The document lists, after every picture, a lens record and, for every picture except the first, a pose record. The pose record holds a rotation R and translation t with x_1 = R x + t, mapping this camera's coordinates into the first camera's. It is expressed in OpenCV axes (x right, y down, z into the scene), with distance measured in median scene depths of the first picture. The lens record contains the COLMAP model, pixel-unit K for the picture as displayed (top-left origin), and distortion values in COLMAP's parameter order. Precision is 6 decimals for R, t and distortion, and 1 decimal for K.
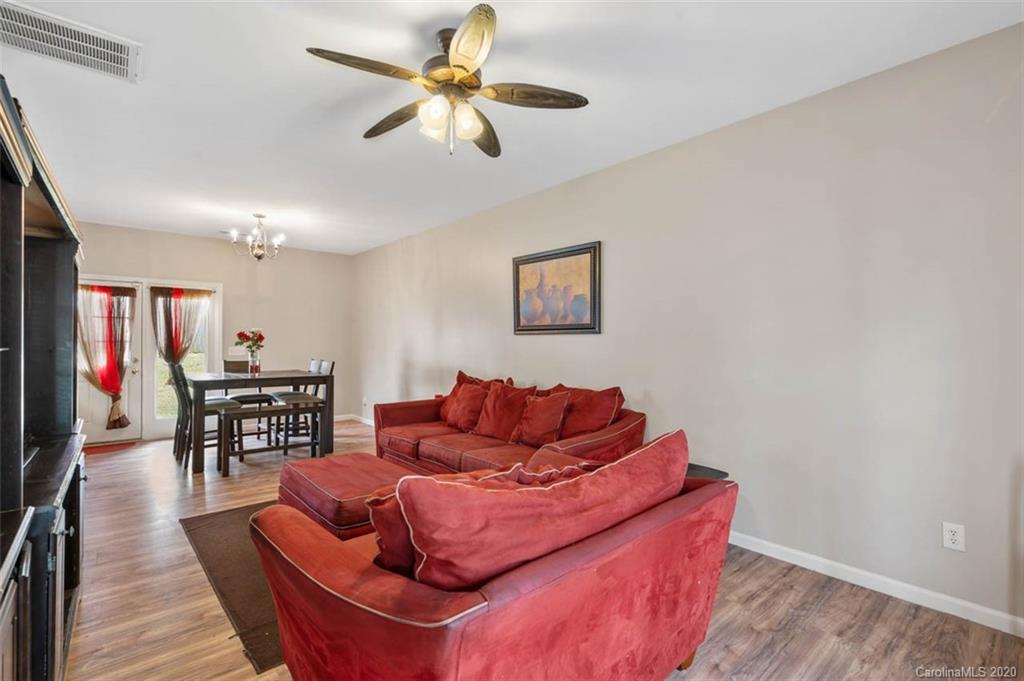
lens RADIAL K [[465.9, 0, 506.2], [0, 465.9, 336.3], [0, 0, 1]] dist [-0.001903, 0.001176]
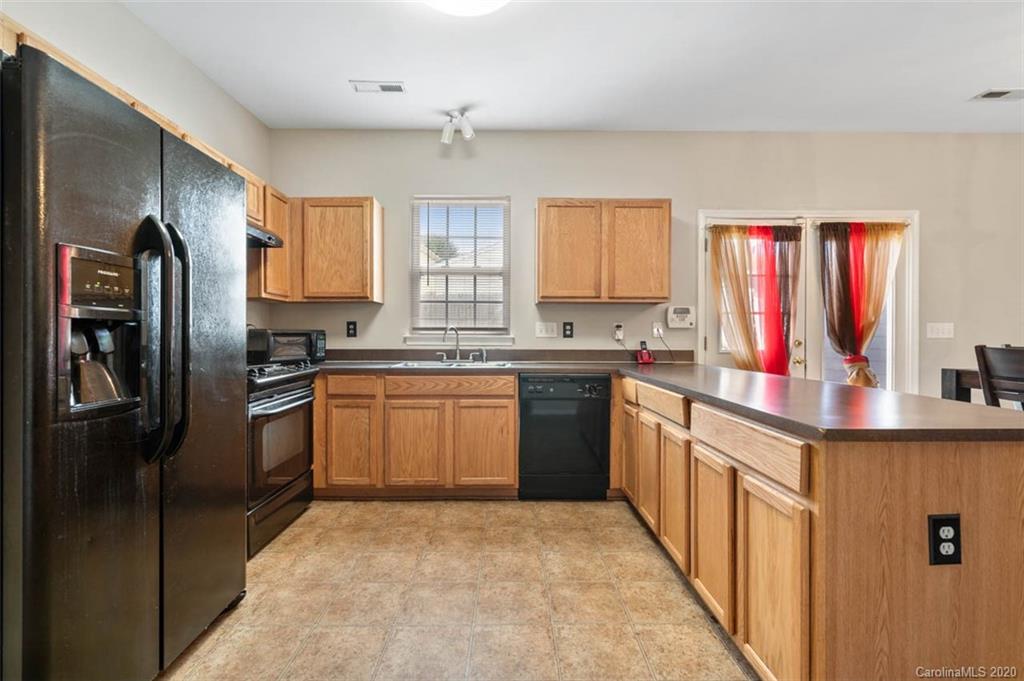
lens RADIAL K [[465.9, 0, 514.6], [0, 465.9, 336.2], [0, 0, 1]] dist [-0.001903, 0.001176]
pose [[0.764855, -0.001003, -0.644201, -0.793845], [0.006634, 0.999958, 0.006319, 0.041282], [0.644168, -0.009107, 0.764830, 0.319342]]
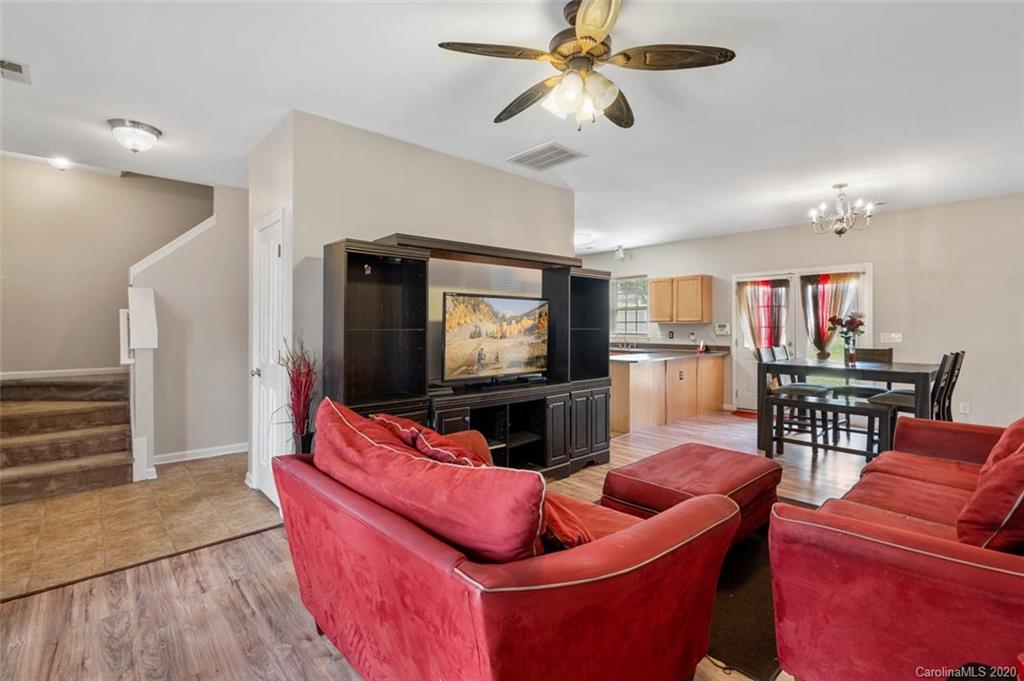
lens RADIAL K [[465.9, 0, 512.0], [0, 465.9, 323.6], [0, 0, 1]] dist [-0.001903, 0.001176]
pose [[0.024943, -0.008554, -0.999652, 0.350112], [0.011706, 0.999897, -0.008264, 0.005292], [0.999620, -0.011496, 0.025041, 0.354037]]
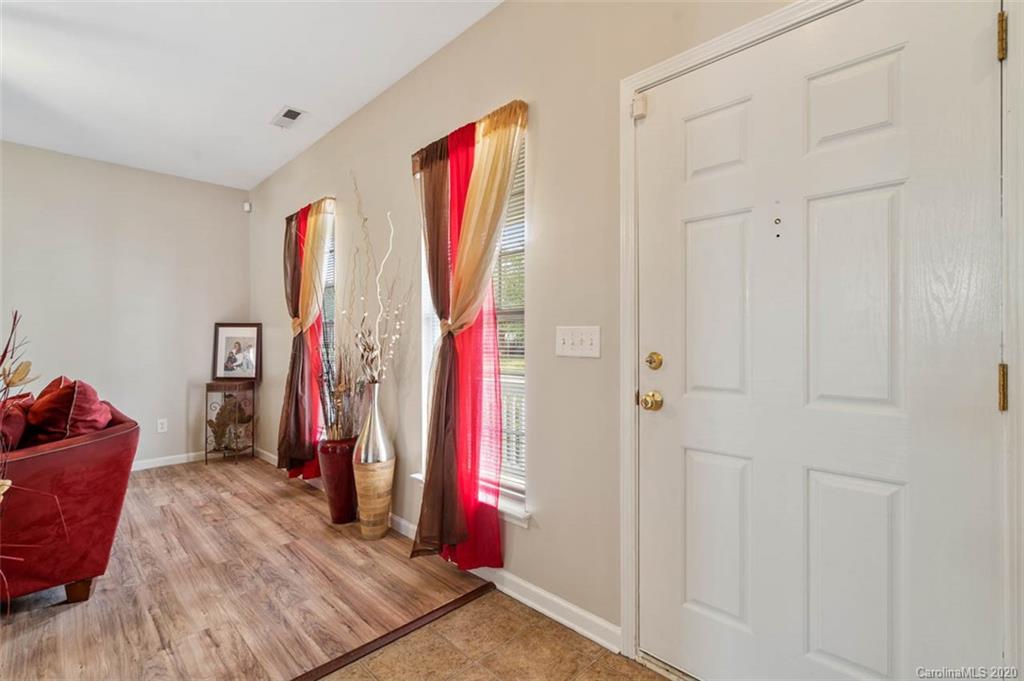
lens RADIAL K [[465.9, 0, 515.4], [0, 465.9, 339.1], [0, 0, 1]] dist [-0.001903, 0.001176]
pose [[-0.075703, -0.000433, 0.997130, -0.467156], [-0.006883, 0.999976, -0.000088, 0.025676], [-0.997107, -0.006869, -0.075705, -0.132831]]
